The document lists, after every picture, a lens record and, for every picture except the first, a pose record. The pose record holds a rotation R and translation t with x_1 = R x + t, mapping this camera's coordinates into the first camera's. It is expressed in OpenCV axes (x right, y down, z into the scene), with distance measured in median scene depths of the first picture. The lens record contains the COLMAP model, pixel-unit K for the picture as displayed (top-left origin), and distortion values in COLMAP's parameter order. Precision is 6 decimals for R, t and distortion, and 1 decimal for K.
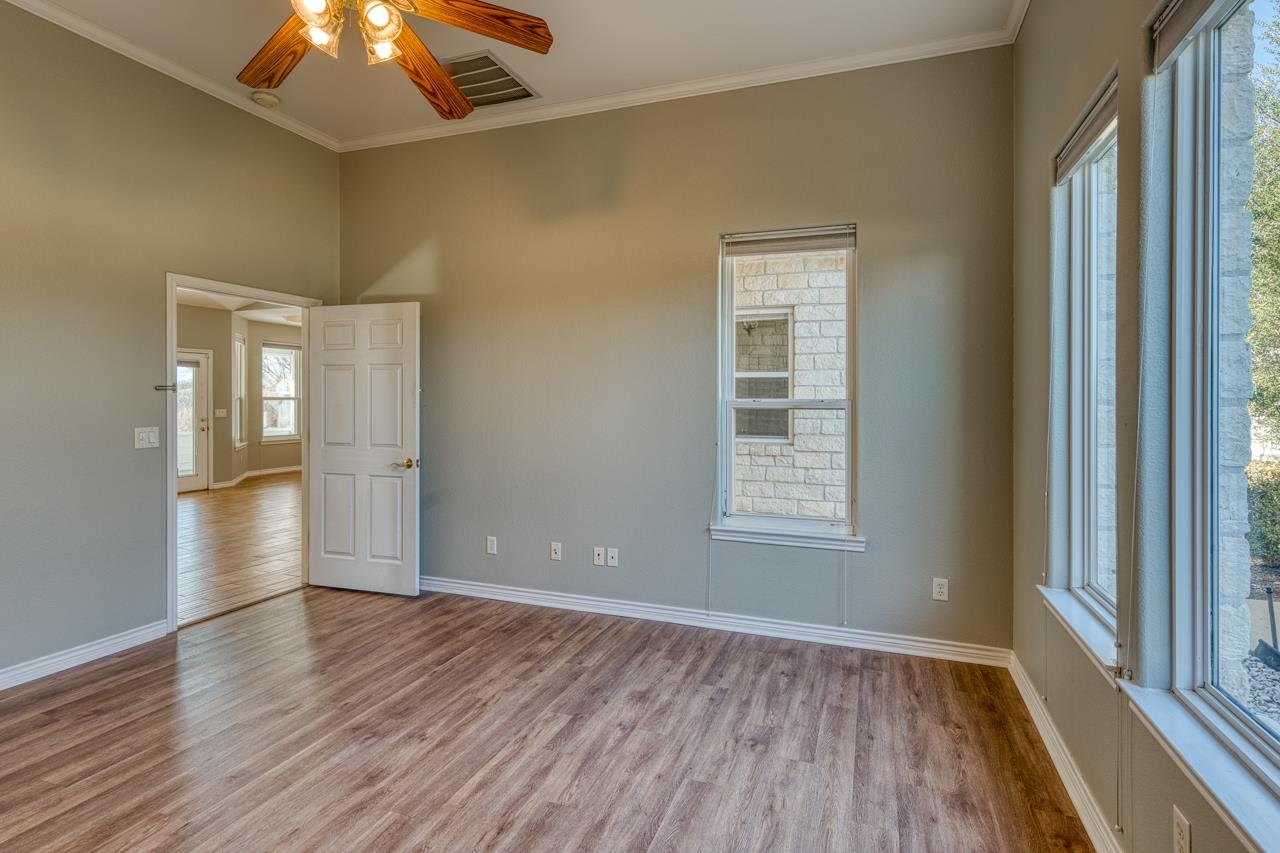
lens RADIAL K [[614.7, 0, 649.1], [0, 614.7, 407.7], [0, 0, 1]] dist [0.001798, 0.000515]
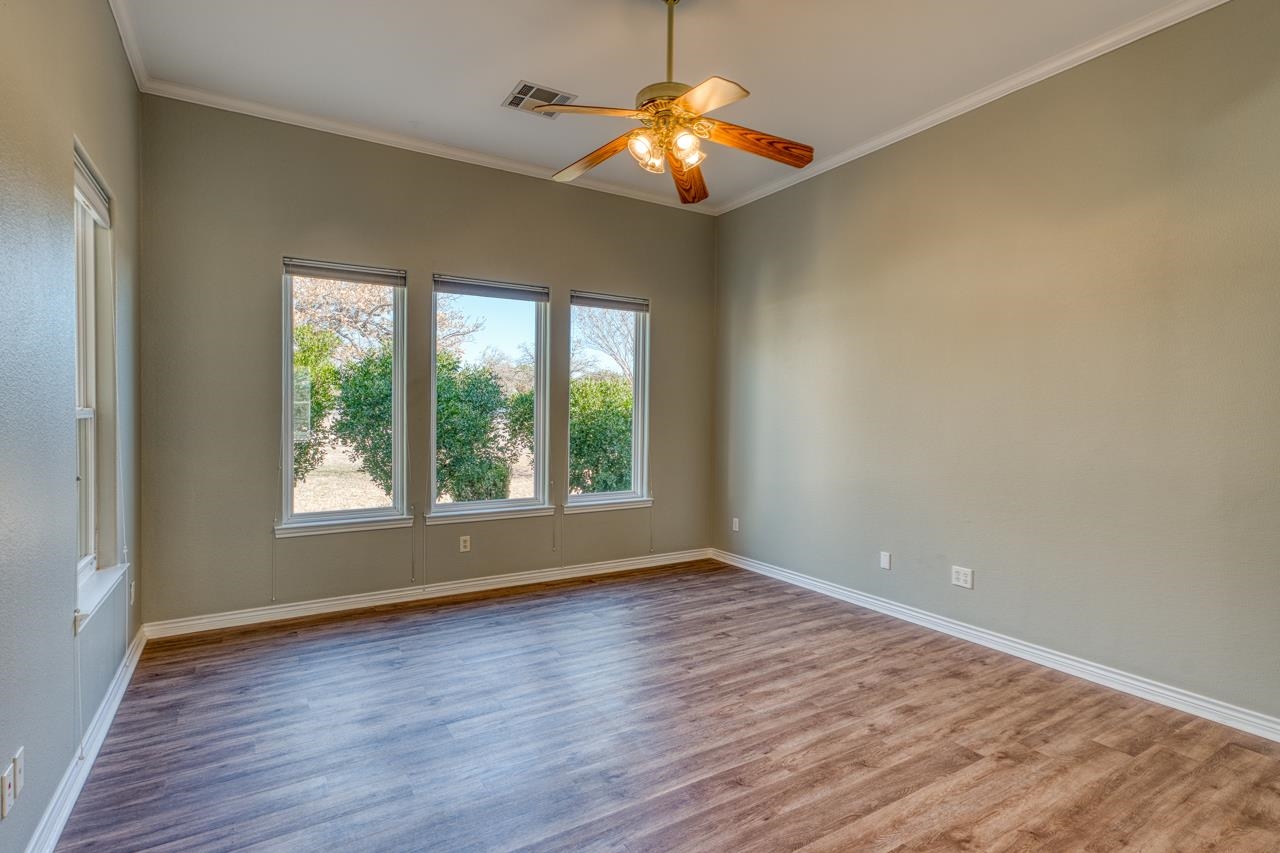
lens RADIAL K [[614.7, 0, 649.1], [0, 614.7, 407.7], [0, 0, 1]] dist [0.001798, 0.000515]
pose [[-0.796890, -0.007713, 0.604076, -0.848120], [-0.006713, 0.999970, 0.003912, -0.010839], [-0.604088, -0.000937, -0.796917, 1.381757]]
